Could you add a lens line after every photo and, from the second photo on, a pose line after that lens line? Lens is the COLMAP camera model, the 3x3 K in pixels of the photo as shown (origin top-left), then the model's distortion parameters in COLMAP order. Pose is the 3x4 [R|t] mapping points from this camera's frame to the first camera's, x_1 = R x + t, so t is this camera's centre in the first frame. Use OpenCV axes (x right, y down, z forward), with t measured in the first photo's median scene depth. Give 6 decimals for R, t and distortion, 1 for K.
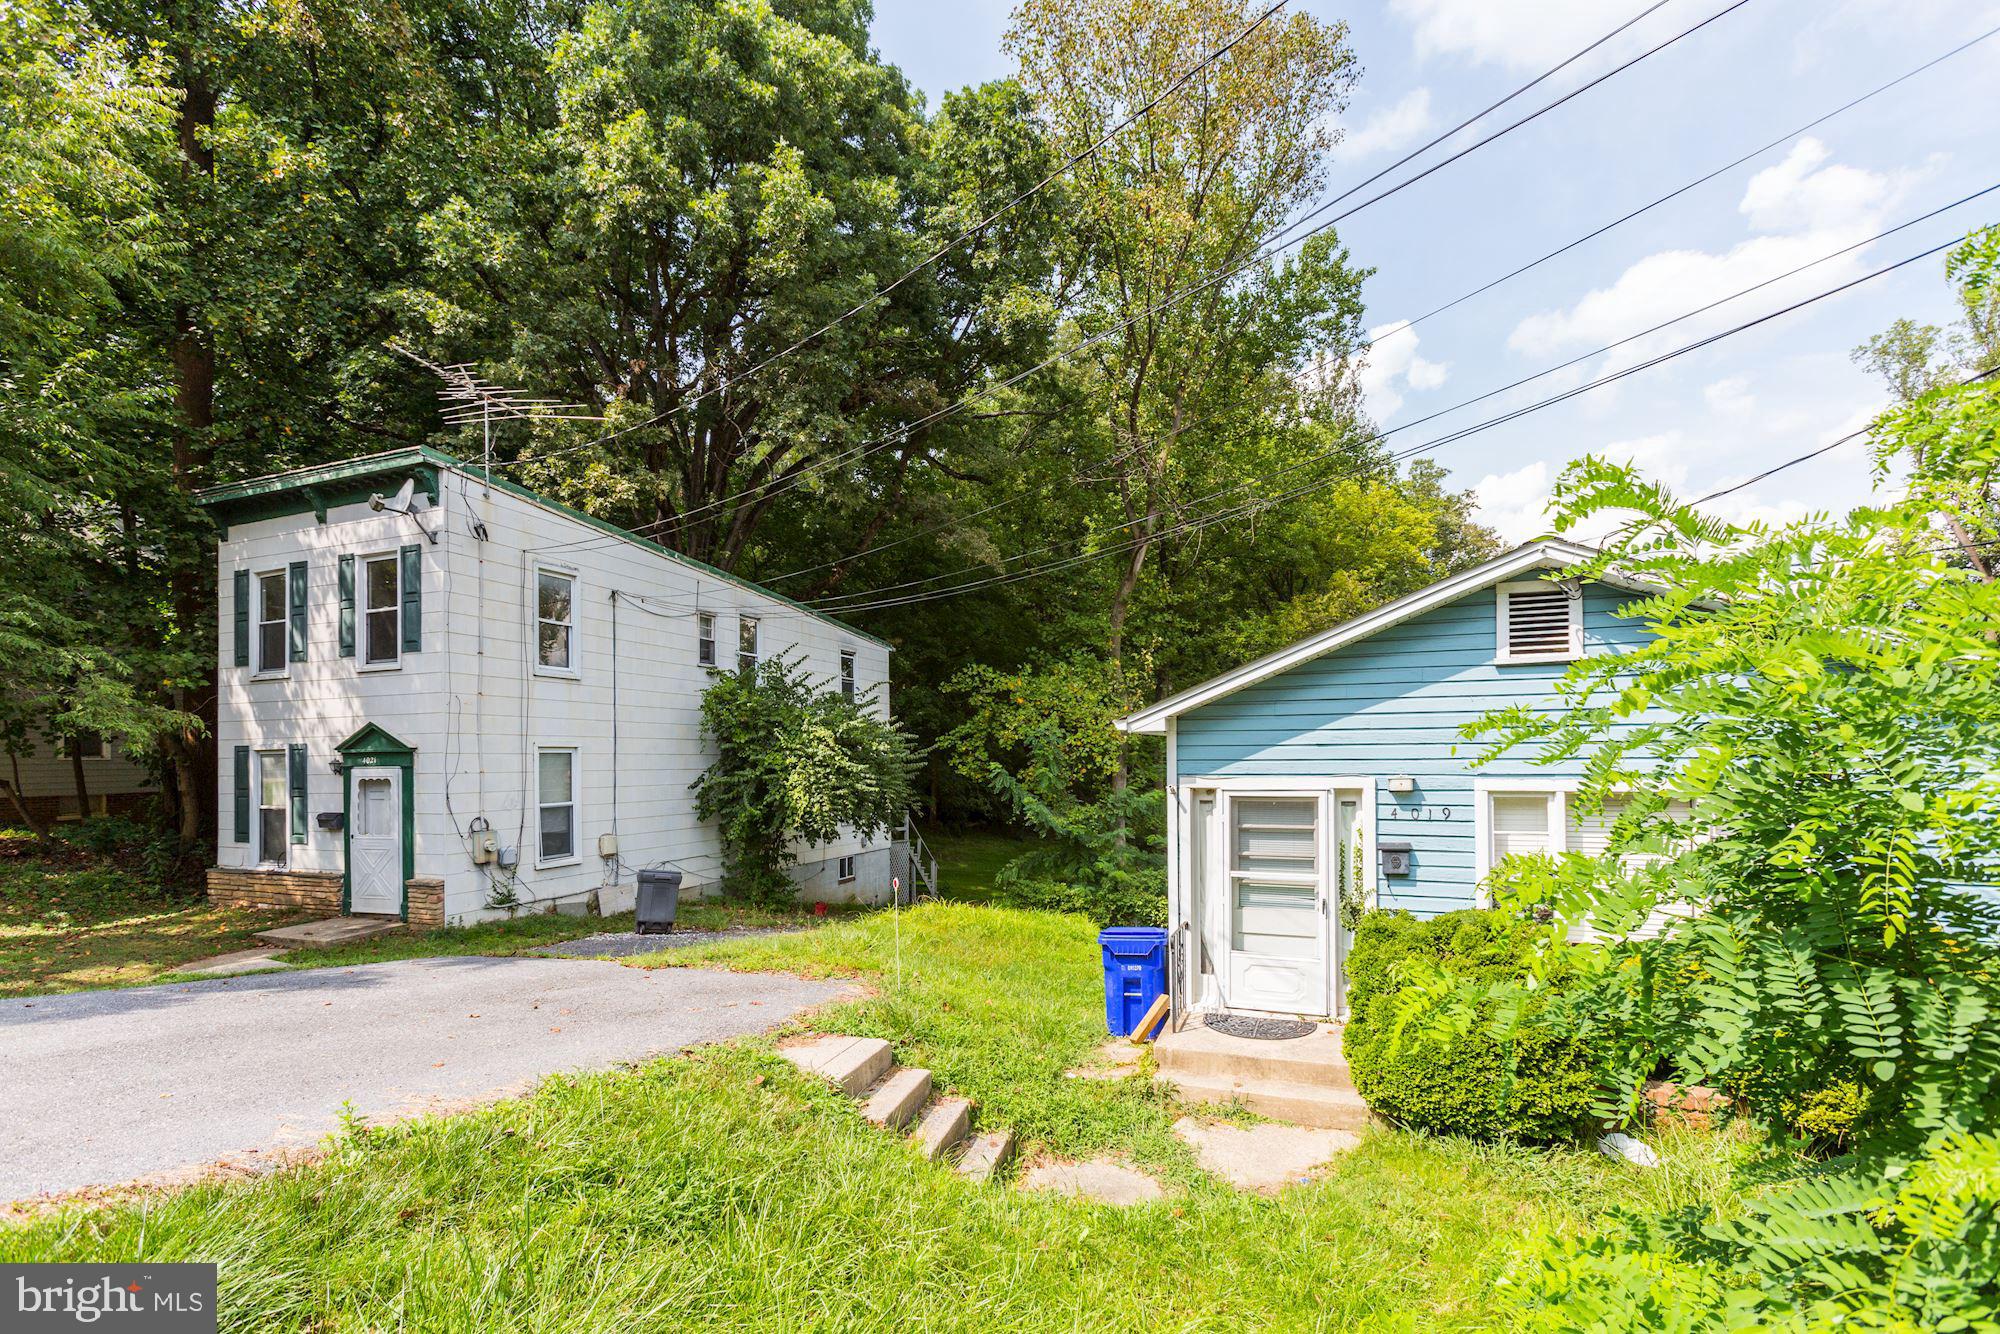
lens RADIAL K [[943.3, 0, 1032.5], [0, 943.3, 763.0], [0, 0, 1]] dist [0.004473, 0.003073]
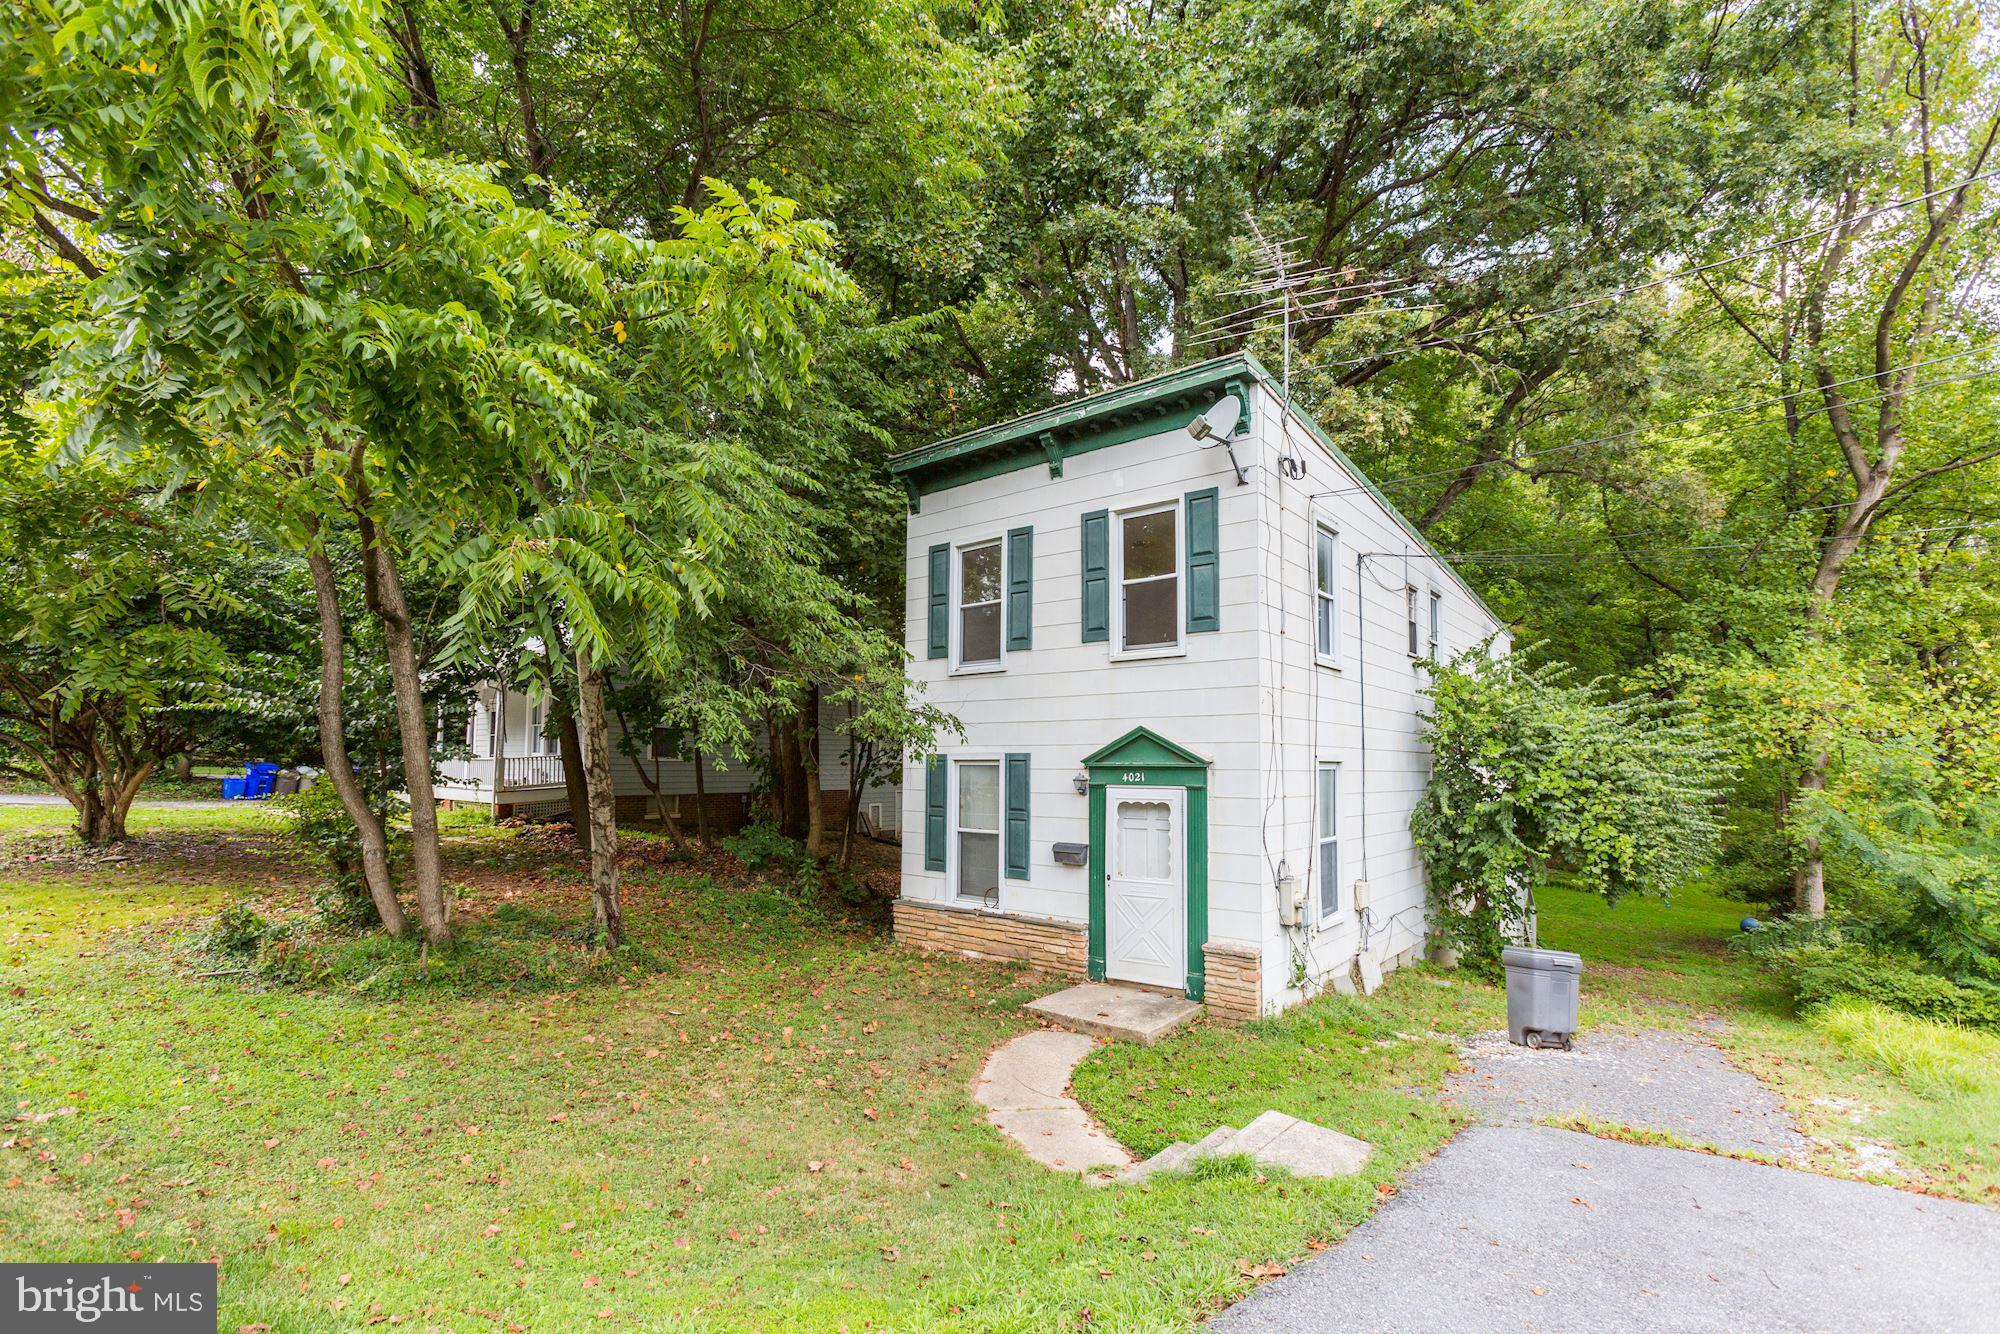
lens RADIAL K [[943.3, 0, 1026.4], [0, 943.3, 710.4], [0, 0, 1]] dist [0.004473, 0.003073]
pose [[0.956464, -0.001535, -0.291848, -0.558976], [-0.015377, 0.998332, -0.055645, -0.012314], [0.291447, 0.057710, 0.954845, 0.250943]]
